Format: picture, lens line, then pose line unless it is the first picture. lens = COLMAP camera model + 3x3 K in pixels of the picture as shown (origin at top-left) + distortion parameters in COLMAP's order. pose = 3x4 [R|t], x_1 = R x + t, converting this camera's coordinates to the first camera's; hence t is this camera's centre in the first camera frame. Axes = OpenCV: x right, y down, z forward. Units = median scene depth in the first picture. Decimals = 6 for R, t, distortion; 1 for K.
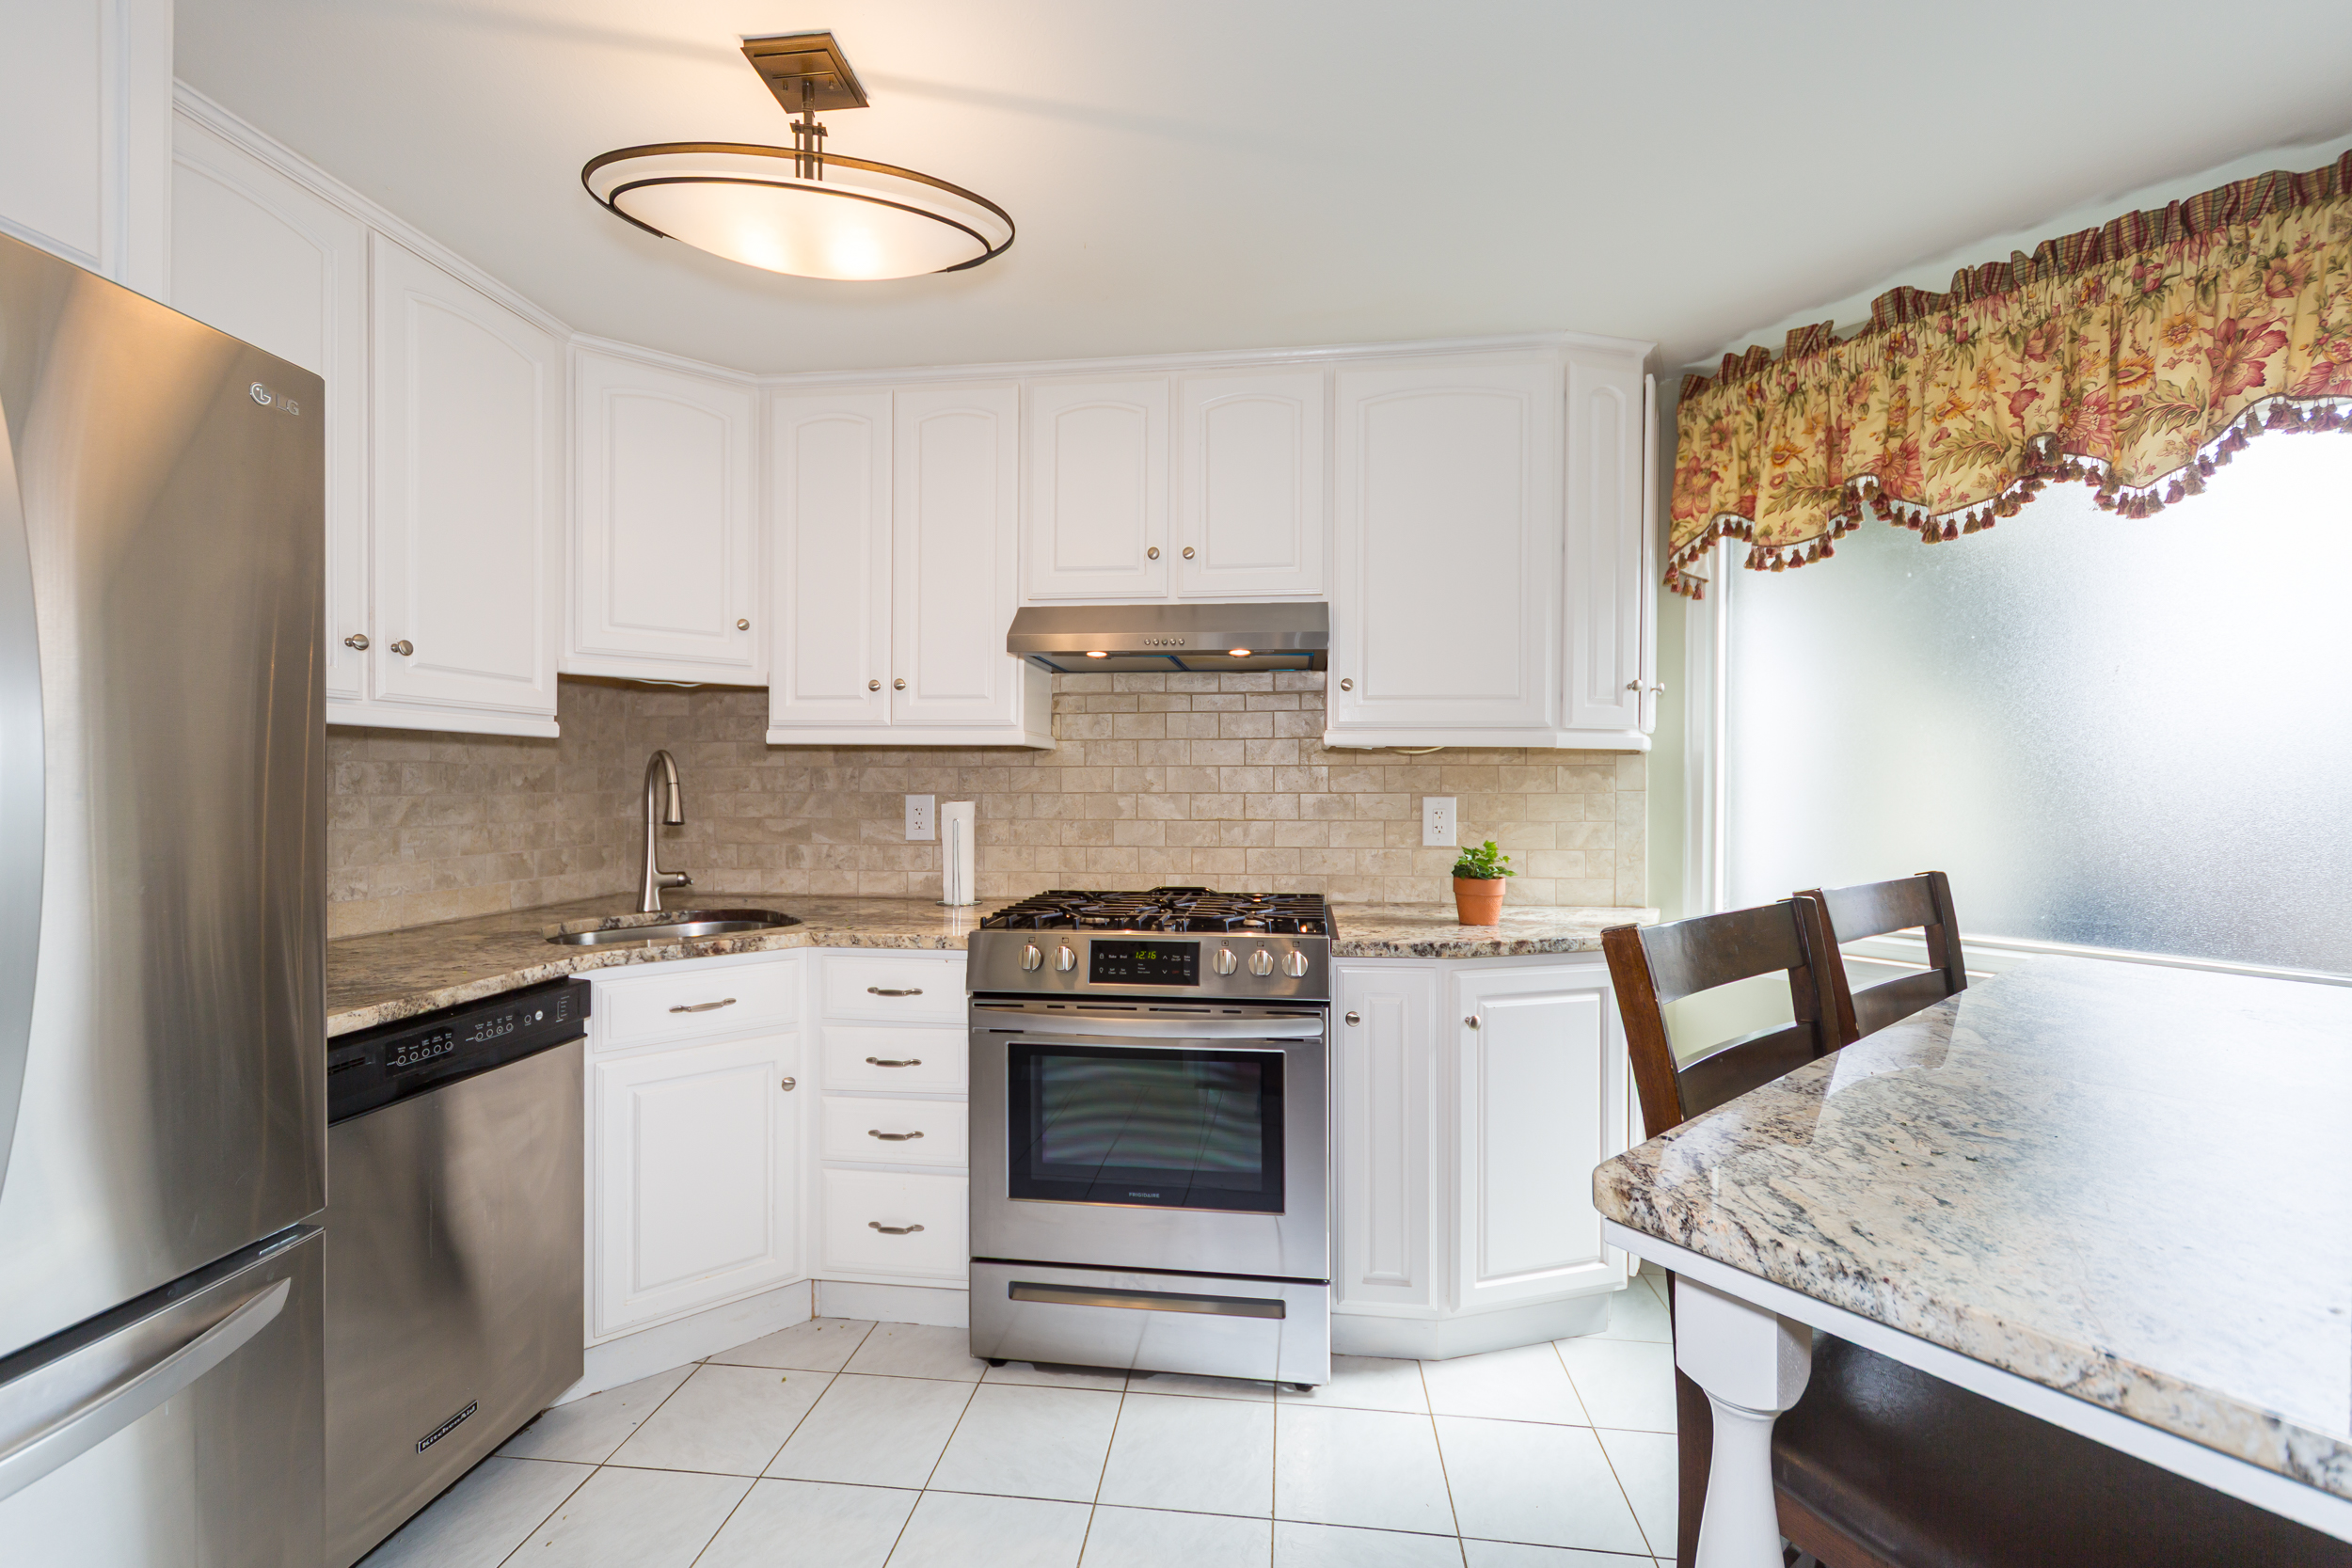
lens RADIAL K [[991.9, 0, 1176.3], [0, 991.9, 800.6], [0, 0, 1]] dist [-0.001106, -0.000297]
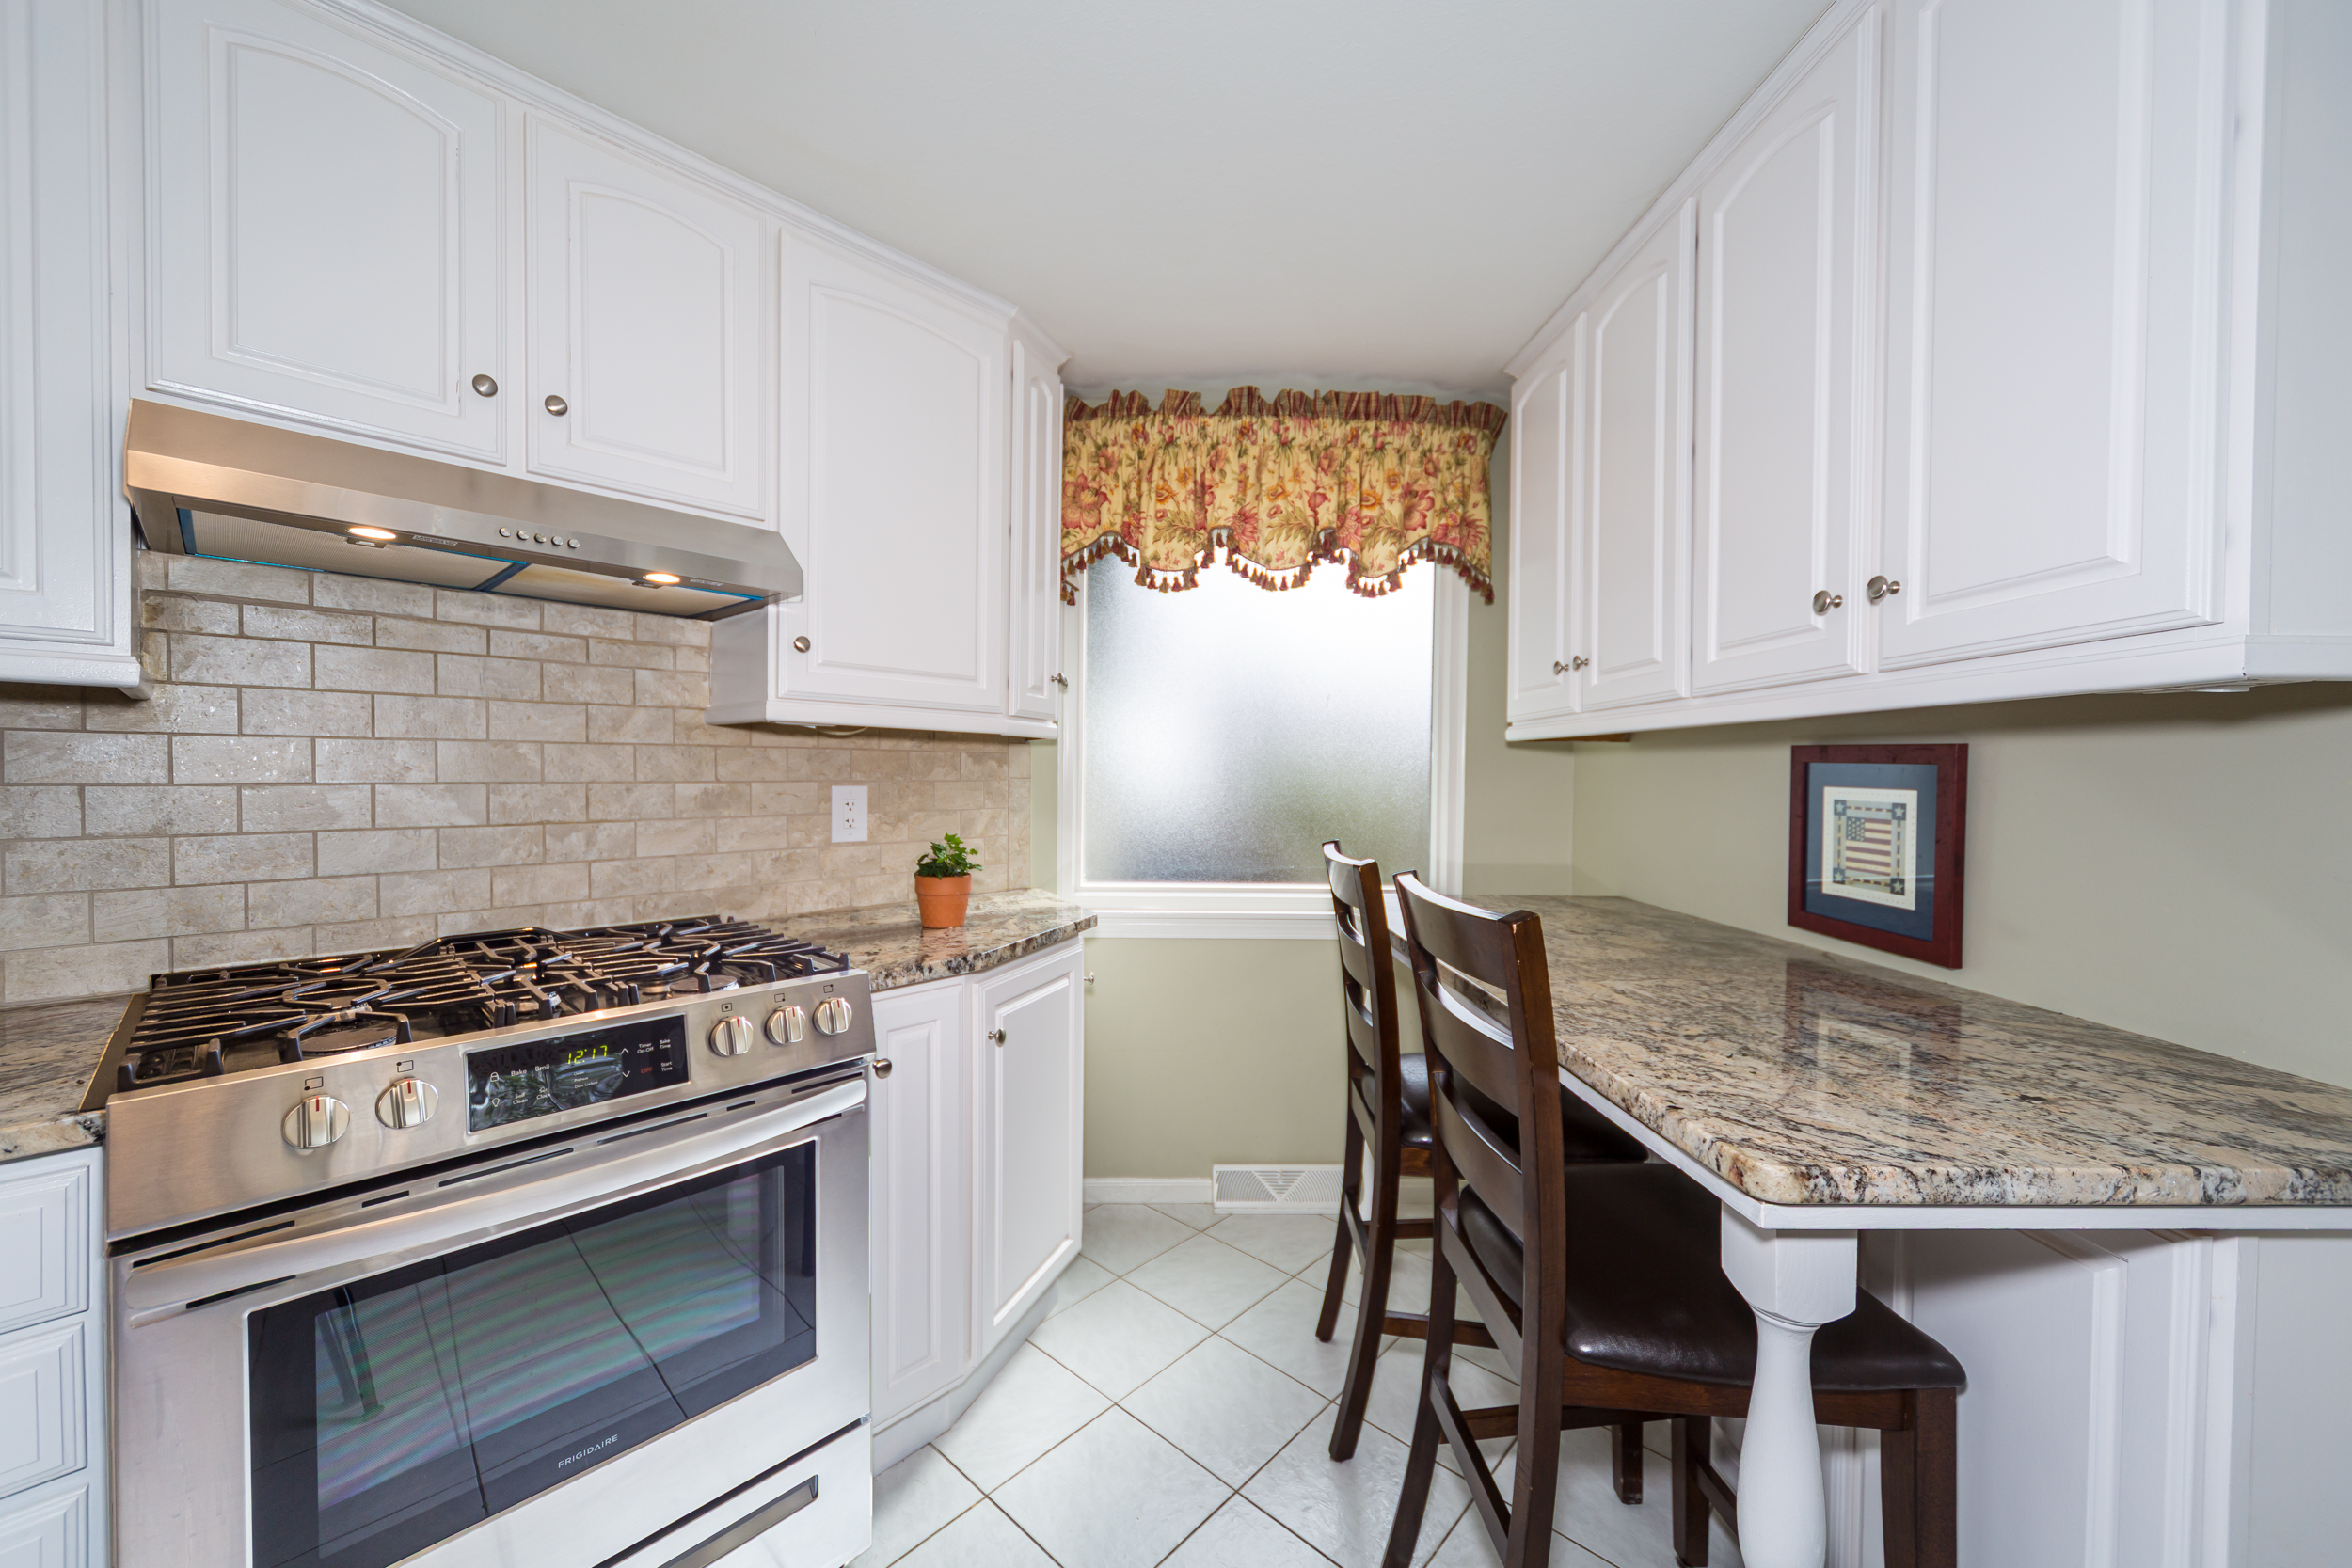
lens RADIAL K [[893.6, 0, 1181.0], [0, 893.6, 794.0], [0, 0, 1]] dist [0.002474, 0.000160]
pose [[0.567170, -0.017045, 0.823424, -0.273083], [0.006104, 0.999845, 0.016493, -0.009630], [-0.823578, -0.004329, 0.567186, 0.399340]]
